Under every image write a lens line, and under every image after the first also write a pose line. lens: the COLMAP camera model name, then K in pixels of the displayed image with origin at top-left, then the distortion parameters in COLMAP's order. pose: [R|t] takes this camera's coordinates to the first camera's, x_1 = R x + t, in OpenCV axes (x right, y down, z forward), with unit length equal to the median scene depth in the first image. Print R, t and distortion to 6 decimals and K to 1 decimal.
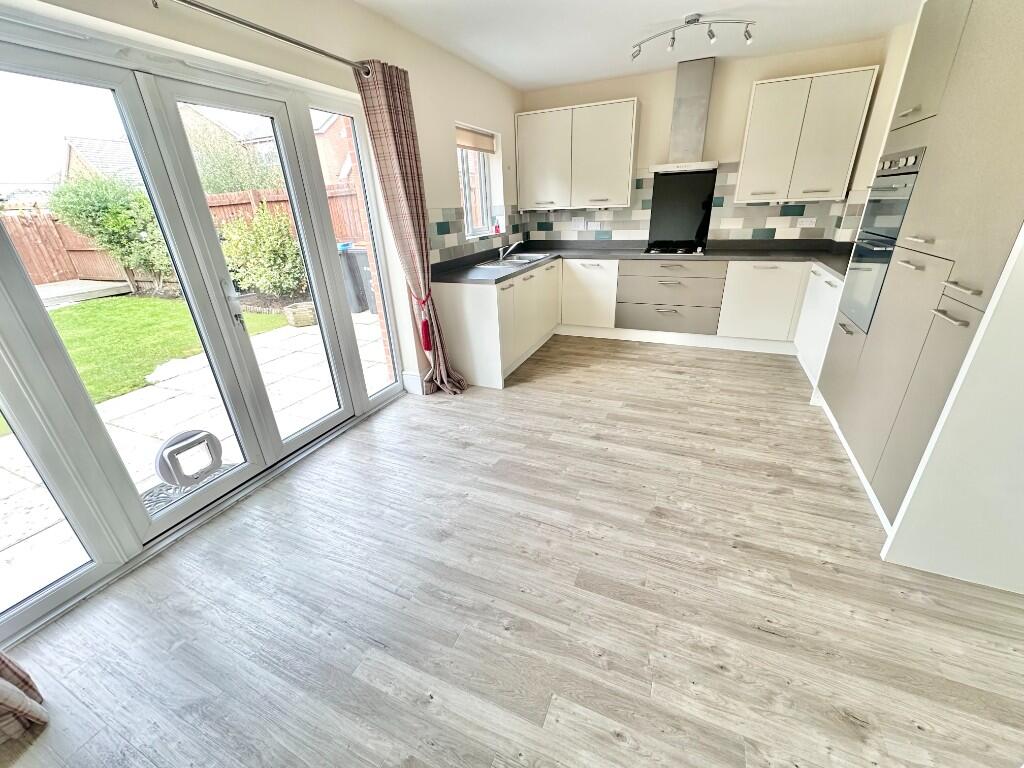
lens RADIAL K [[407.9, 0, 511.7], [0, 407.9, 384.1], [0, 0, 1]] dist [-0.000269, -0.000039]
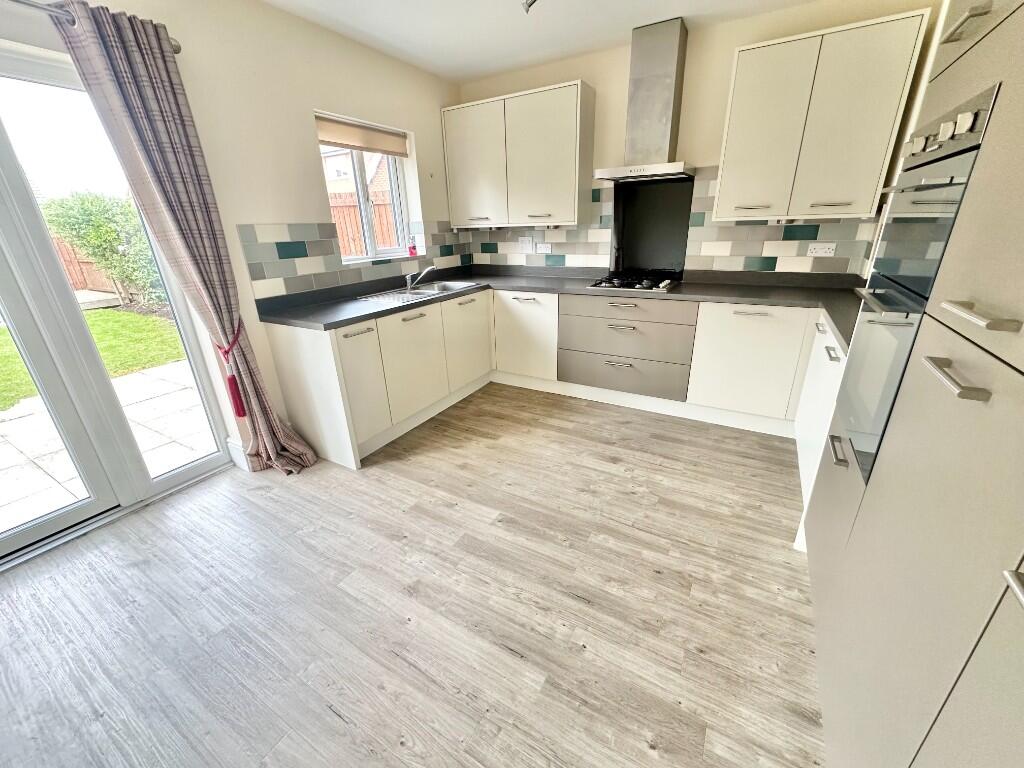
lens RADIAL K [[407.9, 0, 510.5], [0, 407.9, 385.2], [0, 0, 1]] dist [-0.000269, -0.000039]
pose [[0.993440, 0.050860, -0.102418, 0.316493], [-0.054311, 0.998037, -0.031193, -0.130959], [0.100631, 0.036550, 0.994252, 0.300857]]
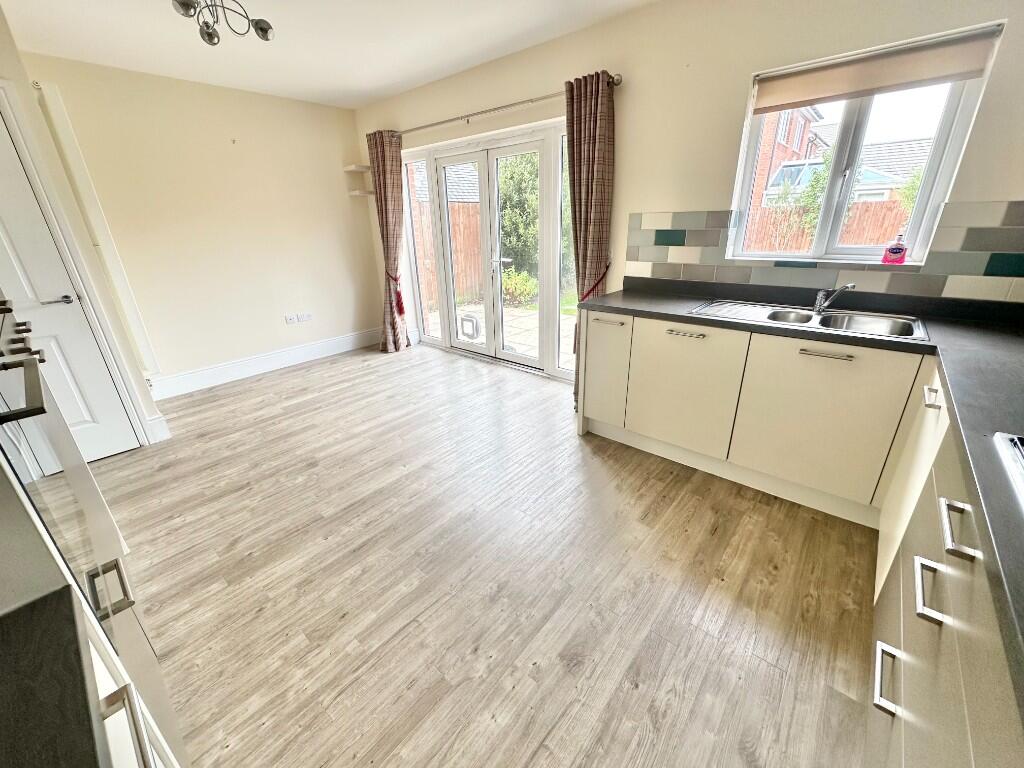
lens RADIAL K [[407.9, 0, 512.9], [0, 407.9, 382.7], [0, 0, 1]] dist [-0.000269, -0.000039]
pose [[-0.292553, 0.397371, -0.869775, 0.695303], [-0.350651, 0.801631, 0.484182, -0.426605], [0.889638, 0.446637, -0.095181, 0.919762]]
